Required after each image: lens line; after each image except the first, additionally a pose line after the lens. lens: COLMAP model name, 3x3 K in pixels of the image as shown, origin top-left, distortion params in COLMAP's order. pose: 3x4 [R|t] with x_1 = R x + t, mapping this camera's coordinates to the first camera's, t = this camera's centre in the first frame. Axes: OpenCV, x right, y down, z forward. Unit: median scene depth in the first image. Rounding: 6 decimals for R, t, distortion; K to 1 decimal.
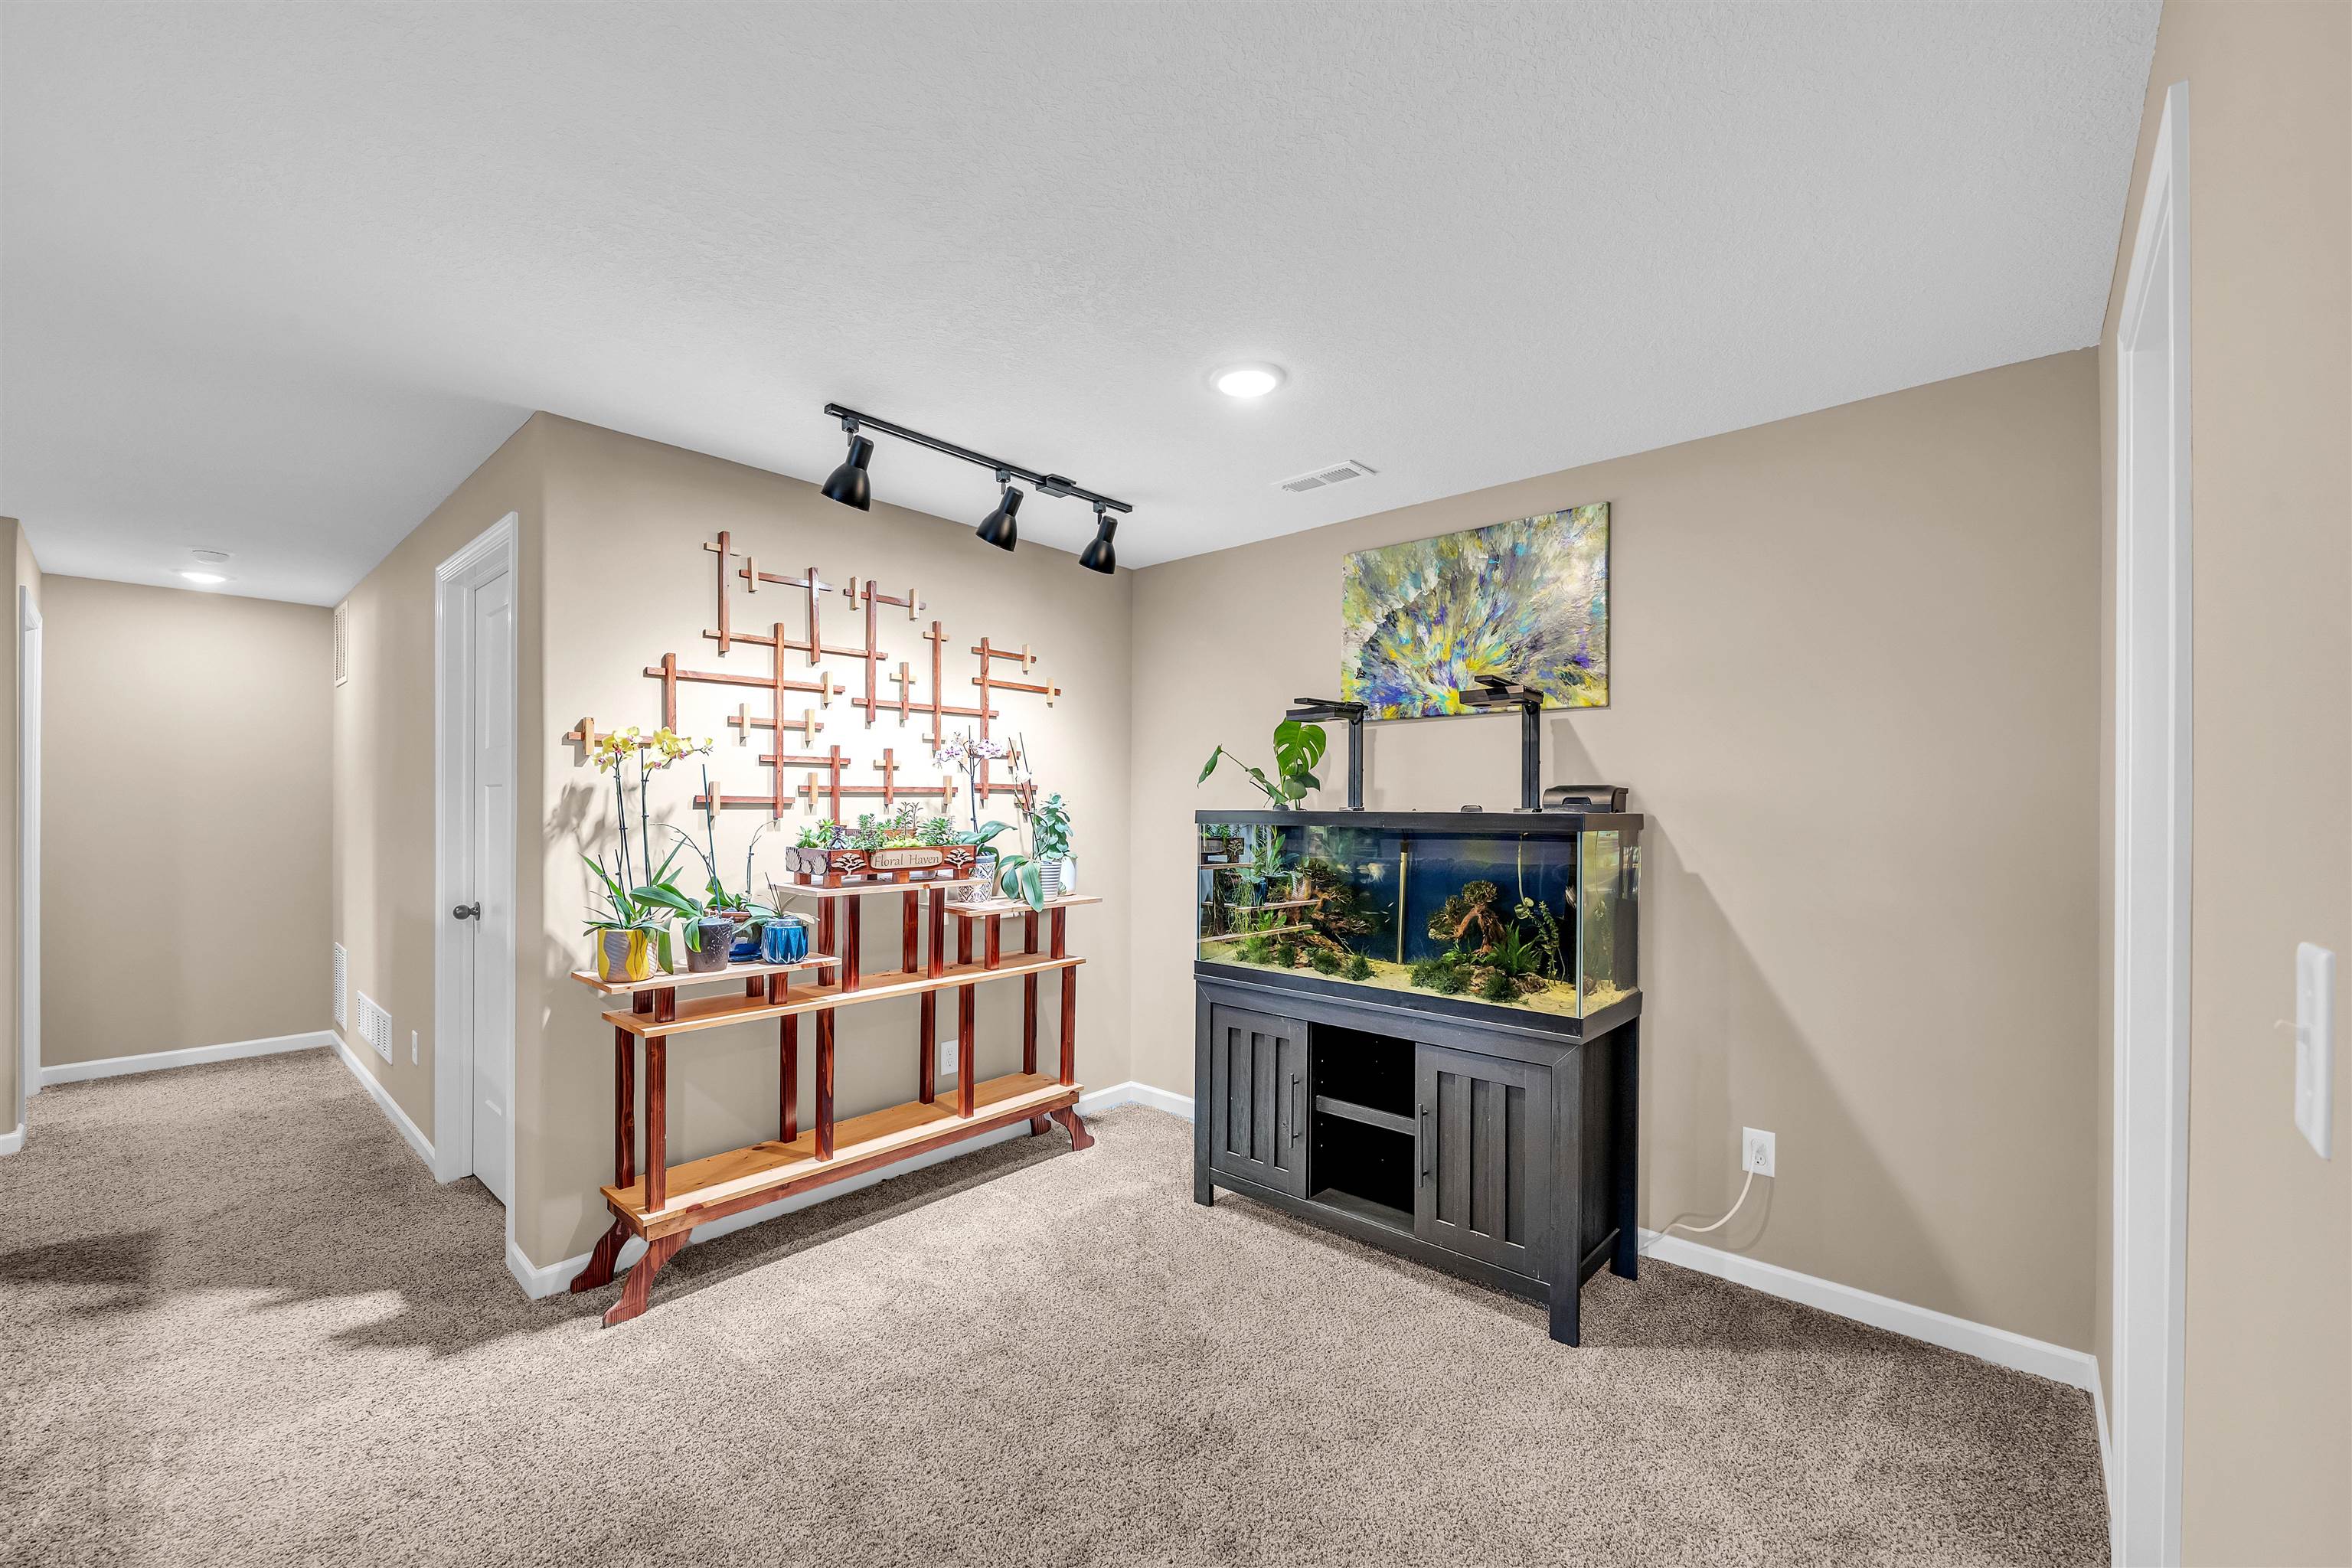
lens RADIAL K [[925.7, 0, 1149.5], [0, 925.7, 812.8], [0, 0, 1]] dist [-0.002185, -0.000807]
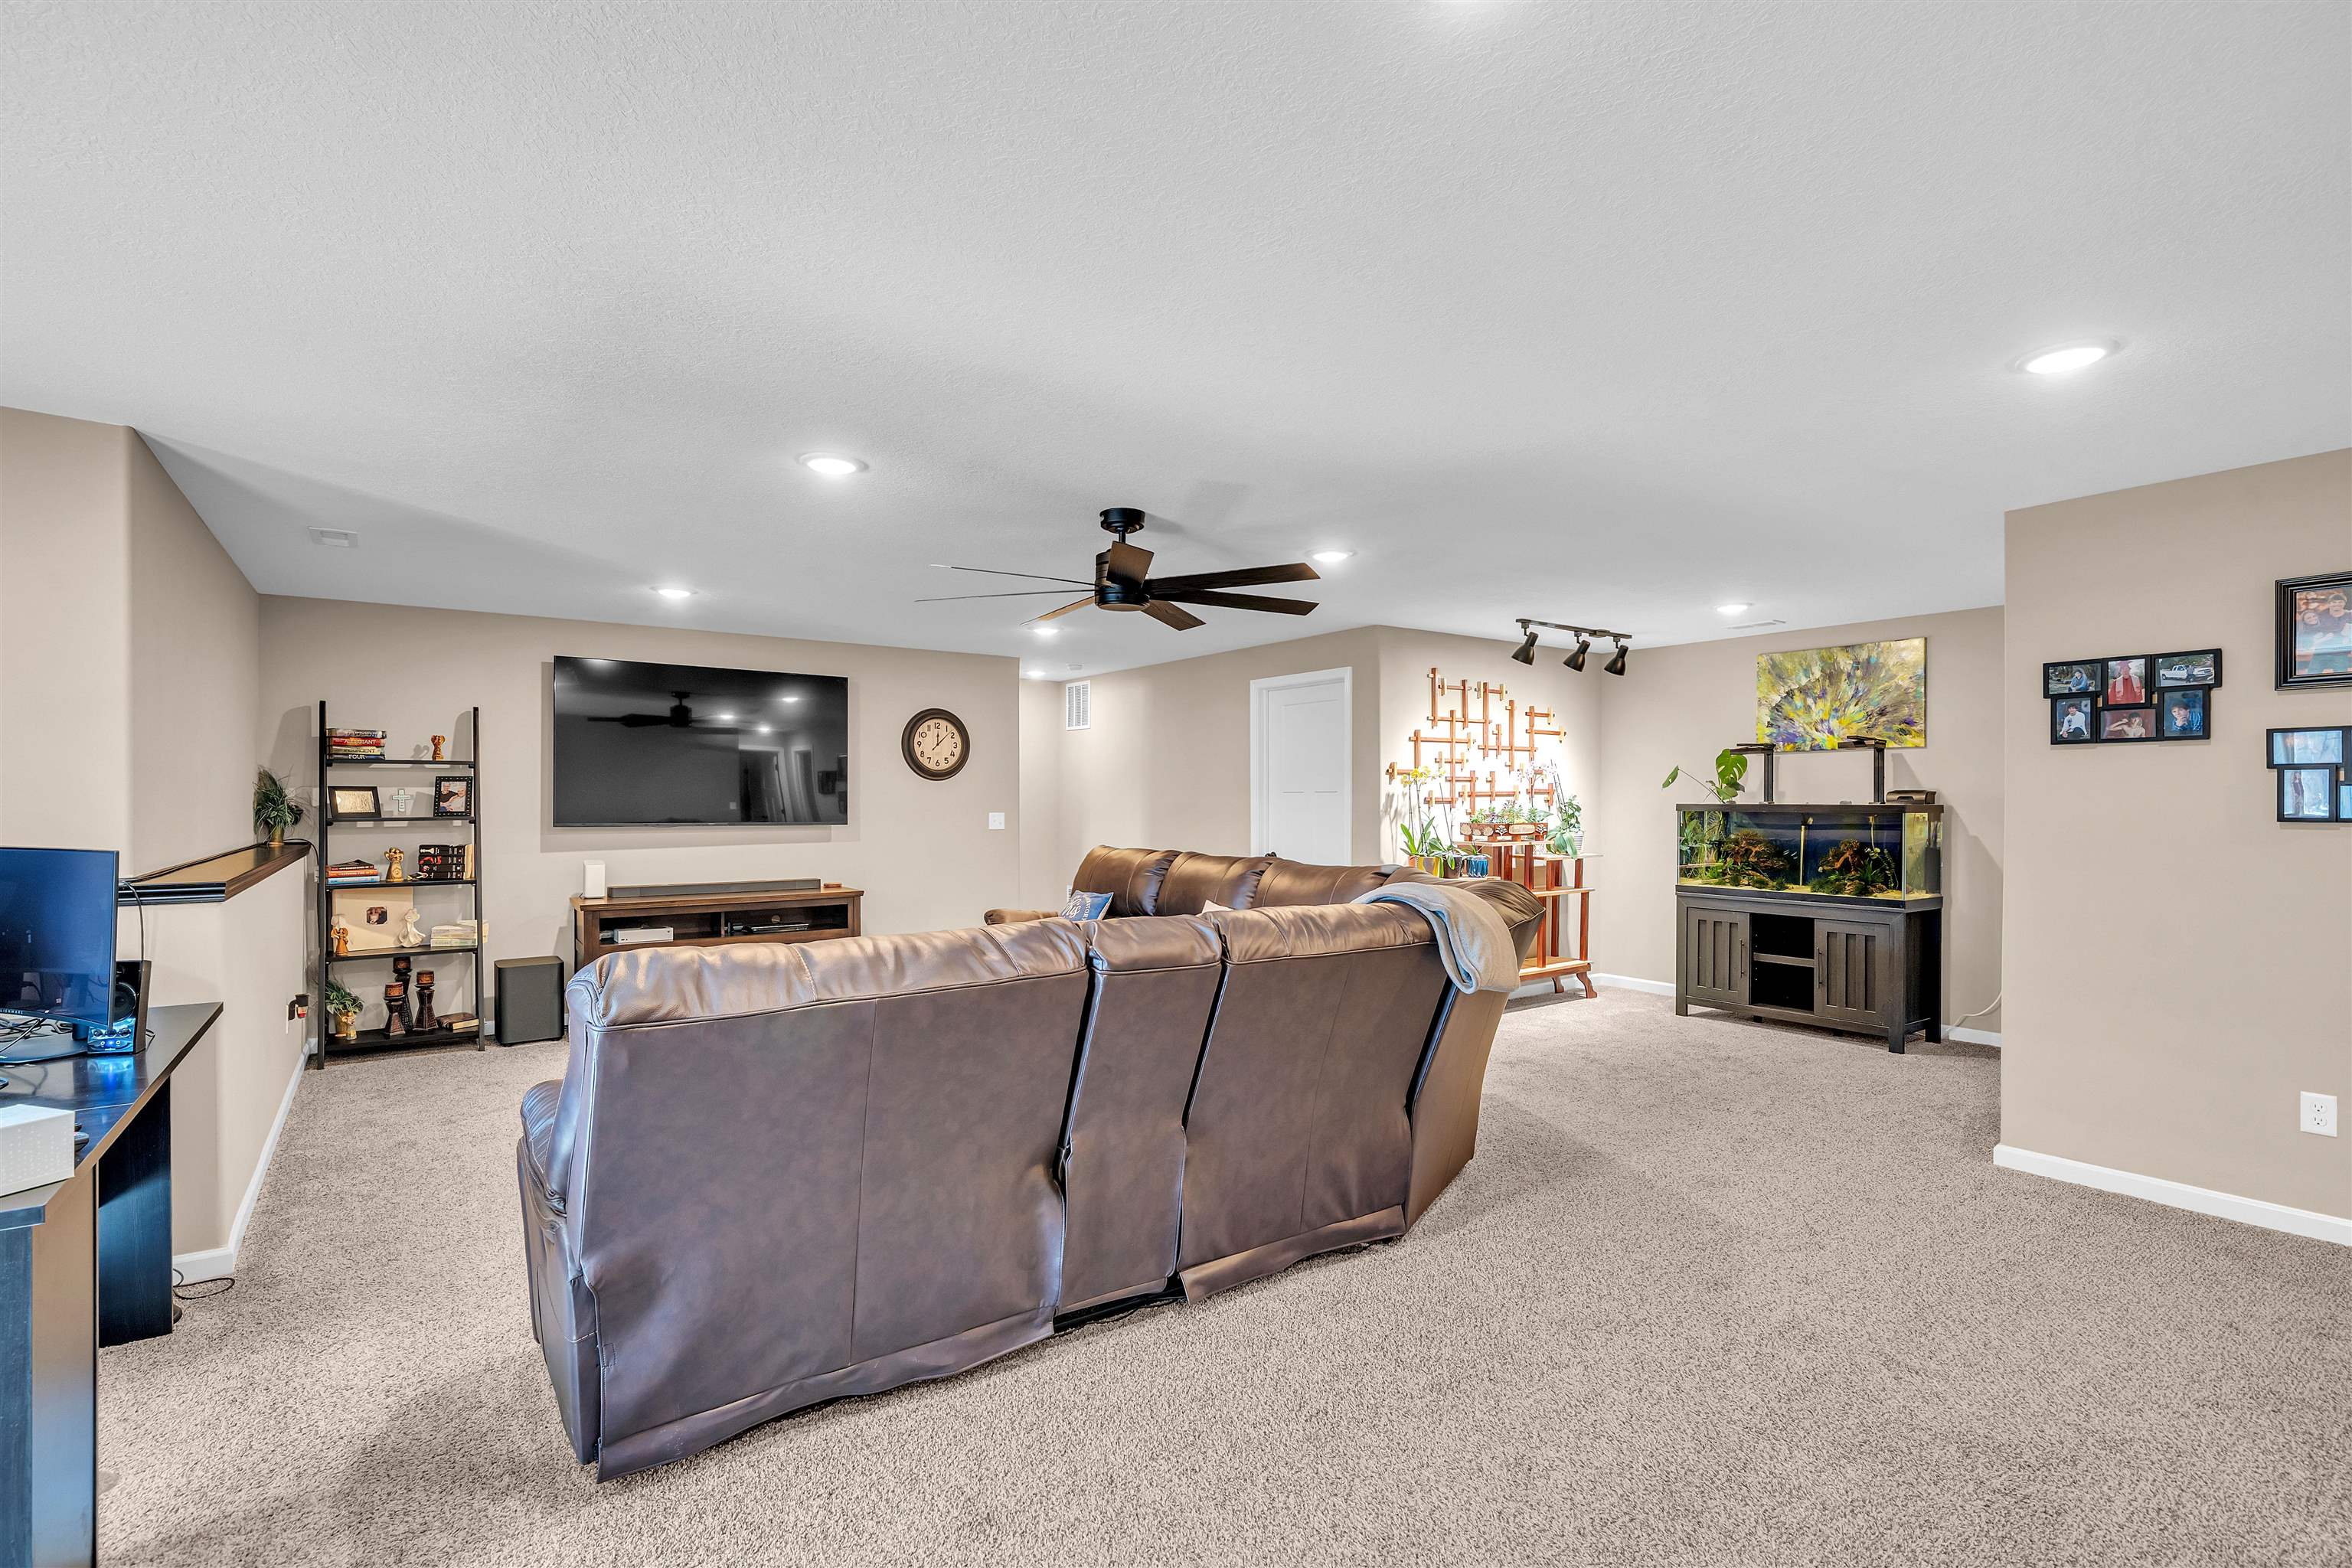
lens RADIAL K [[1086.6, 0, 1143.8], [0, 1086.6, 805.8], [0, 0, 1]] dist [-0.001250, 0.000542]
pose [[0.977183, -0.001929, -0.212391, -0.600535], [0.001181, 0.999993, -0.003649, 0.009095], [0.212397, 0.003315, 0.977178, -1.528044]]
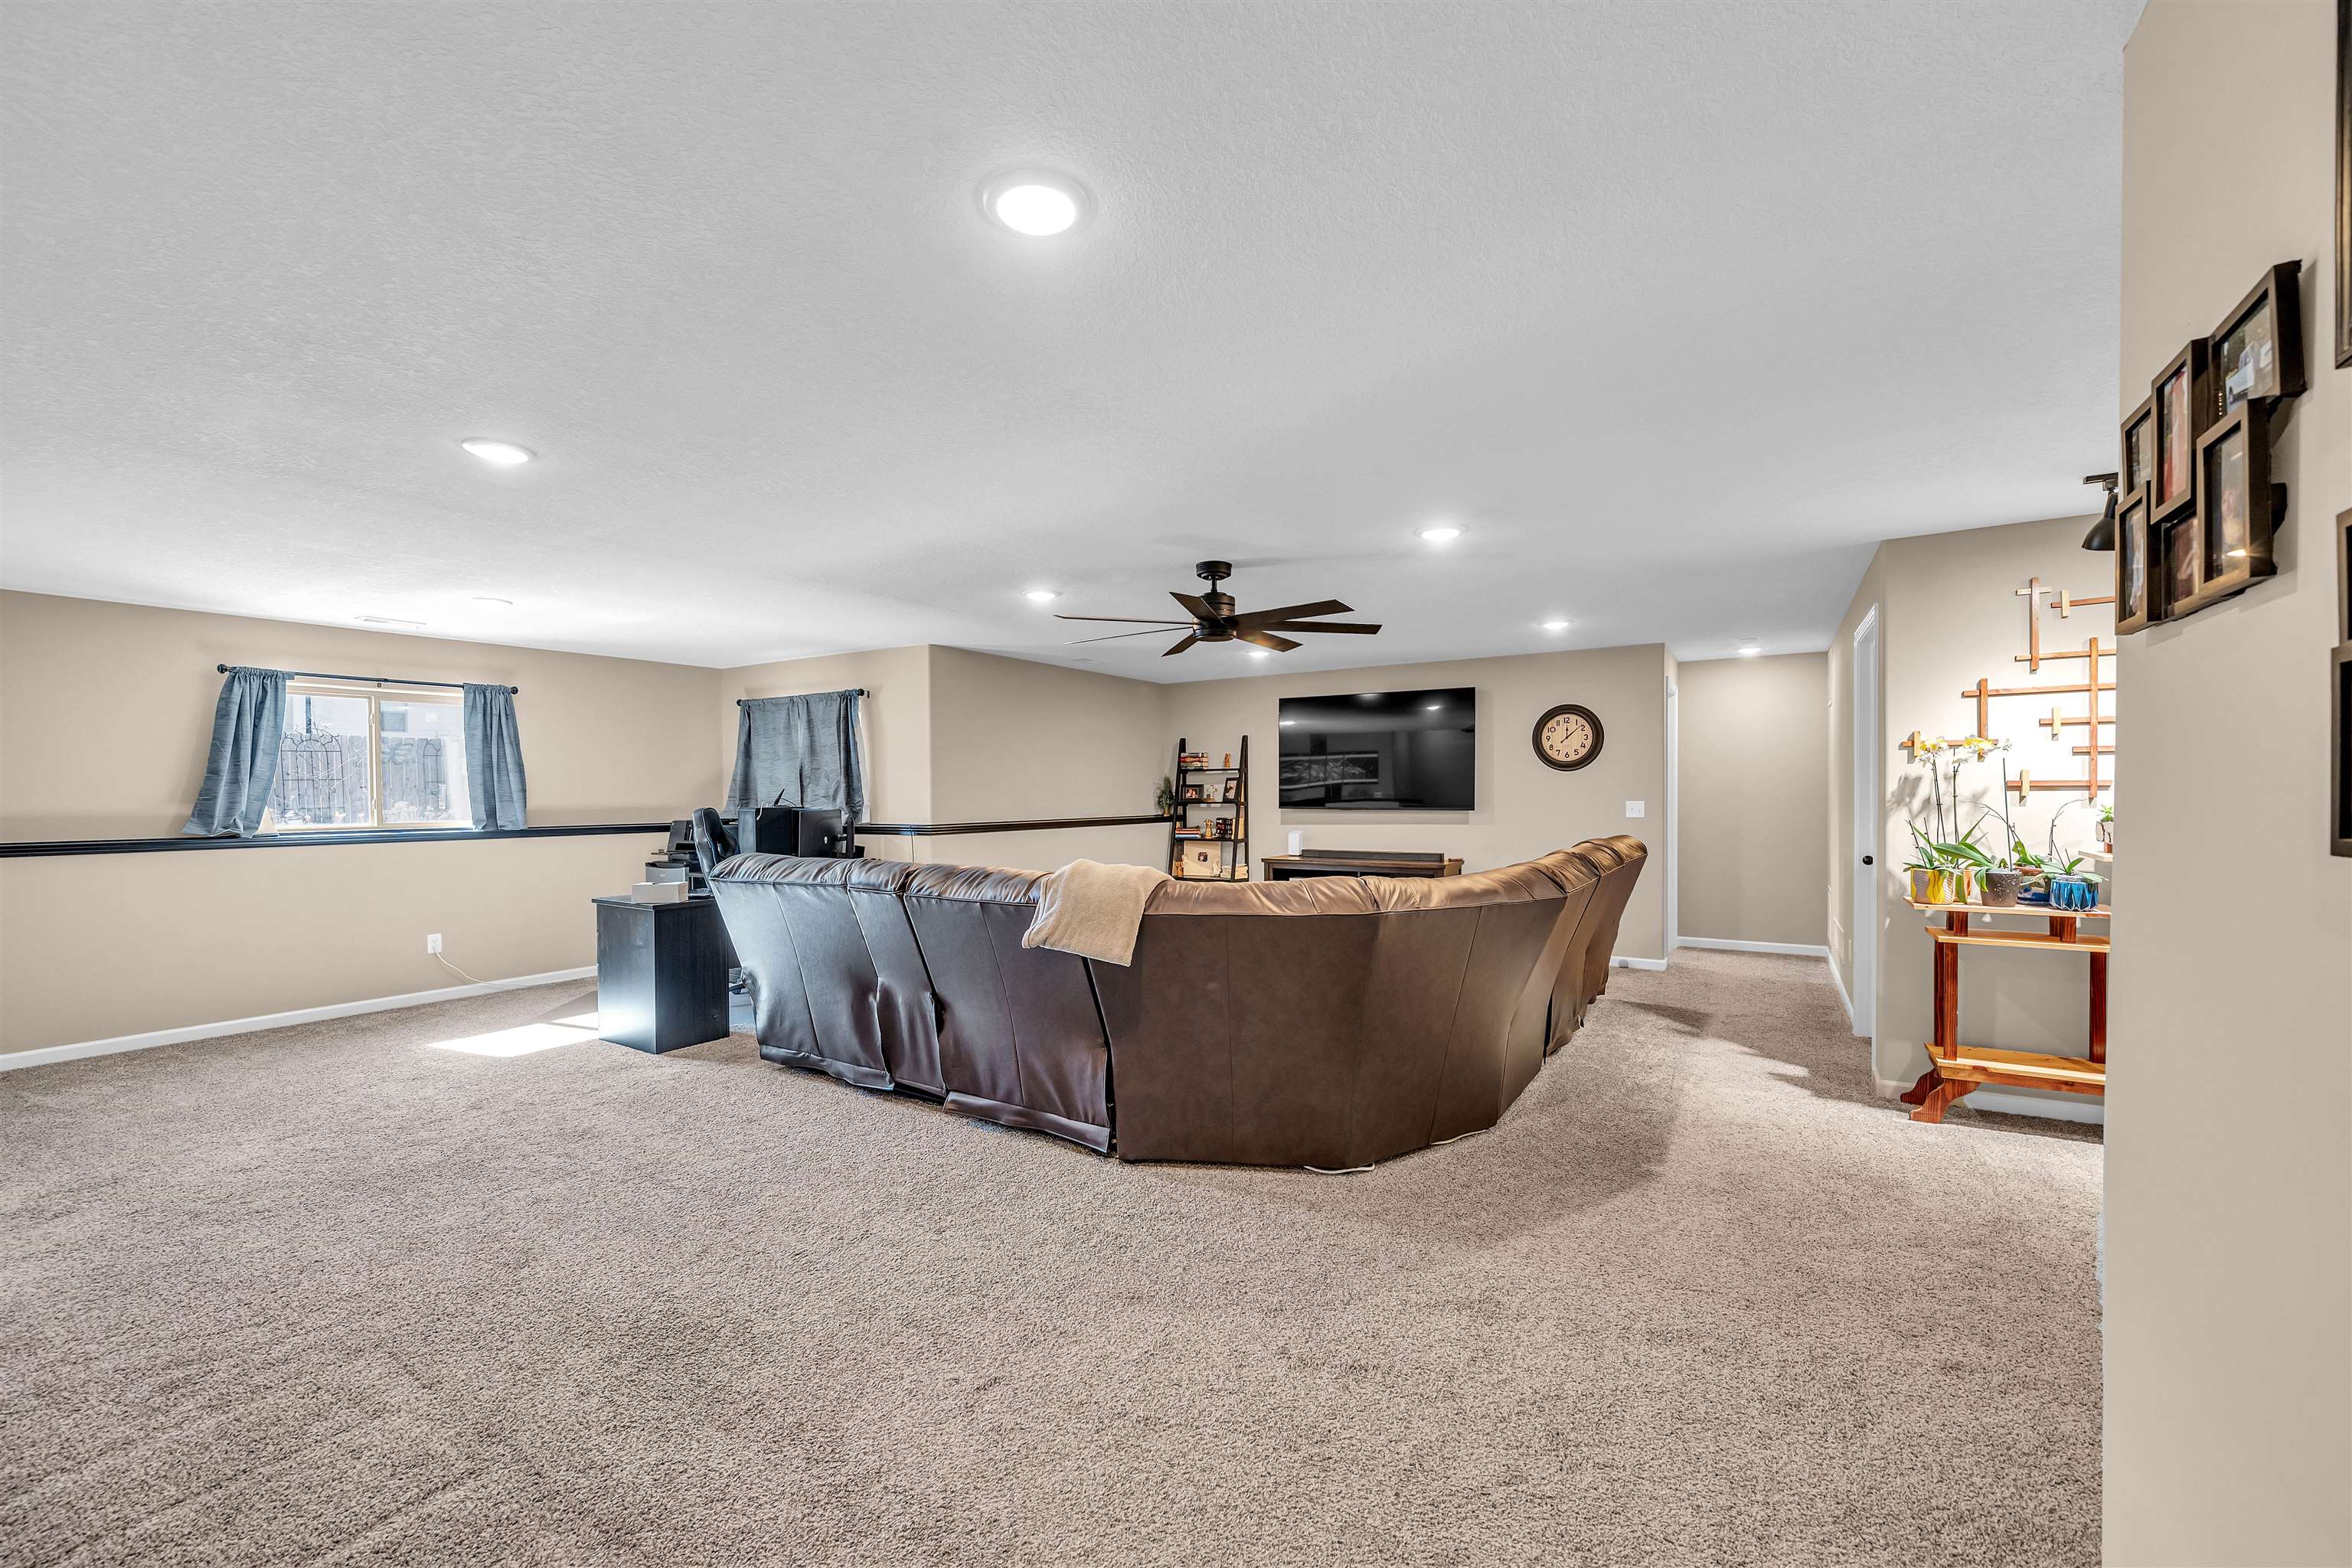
lens RADIAL K [[925.7, 0, 1176.0], [0, 925.7, 797.3], [0, 0, 1]] dist [-0.002185, -0.000807]
pose [[0.171286, 0.001139, -0.985221, 0.637014], [0.002364, 0.999996, 0.001567, 0.000509], [0.985219, -0.002598, 0.171282, -0.429439]]
